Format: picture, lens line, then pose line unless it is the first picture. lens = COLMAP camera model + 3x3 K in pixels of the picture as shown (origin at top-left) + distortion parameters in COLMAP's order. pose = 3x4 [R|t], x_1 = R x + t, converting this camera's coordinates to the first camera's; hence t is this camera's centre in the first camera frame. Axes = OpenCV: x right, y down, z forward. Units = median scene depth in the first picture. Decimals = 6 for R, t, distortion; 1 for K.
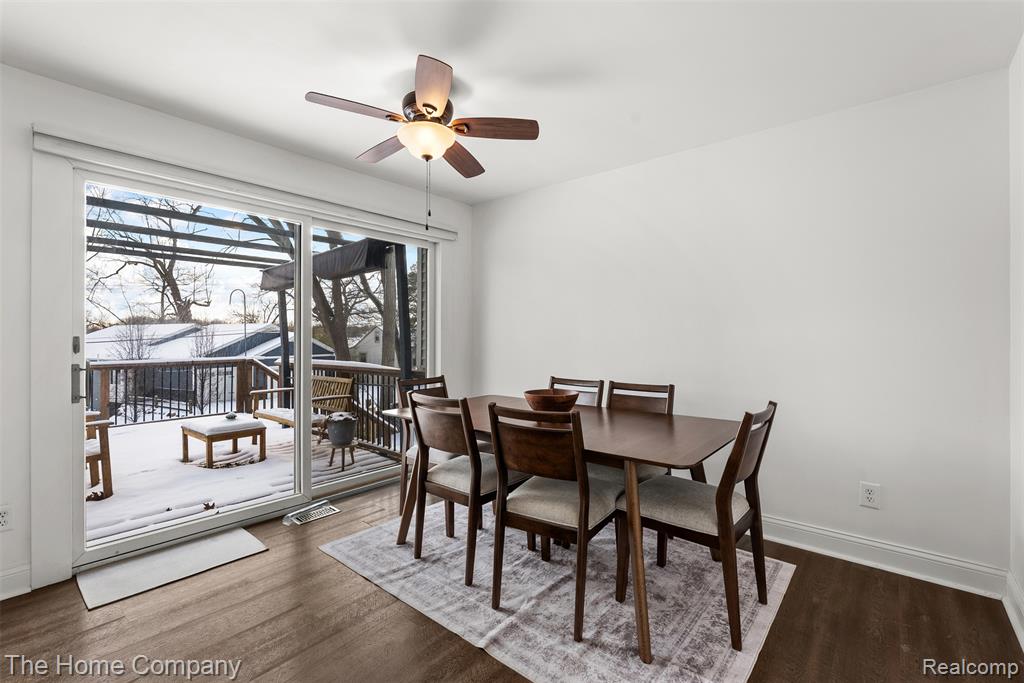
lens RADIAL K [[454.3, 0, 509.8], [0, 454.3, 340.3], [0, 0, 1]] dist [-0.004487, 0.000084]
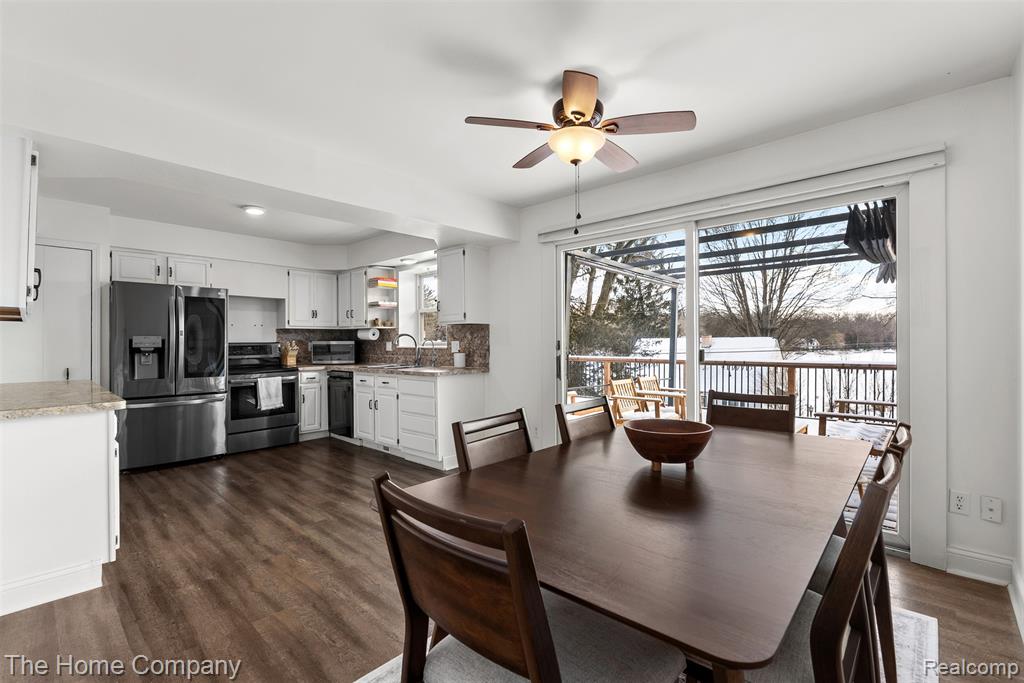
lens RADIAL K [[454.3, 0, 510.5], [0, 454.3, 343.0], [0, 0, 1]] dist [-0.004487, 0.000084]
pose [[-0.041531, 0.000940, -0.999137, 0.698501], [-0.000740, 0.999999, 0.000971, -0.000480], [0.999137, 0.000780, -0.041530, 0.752478]]
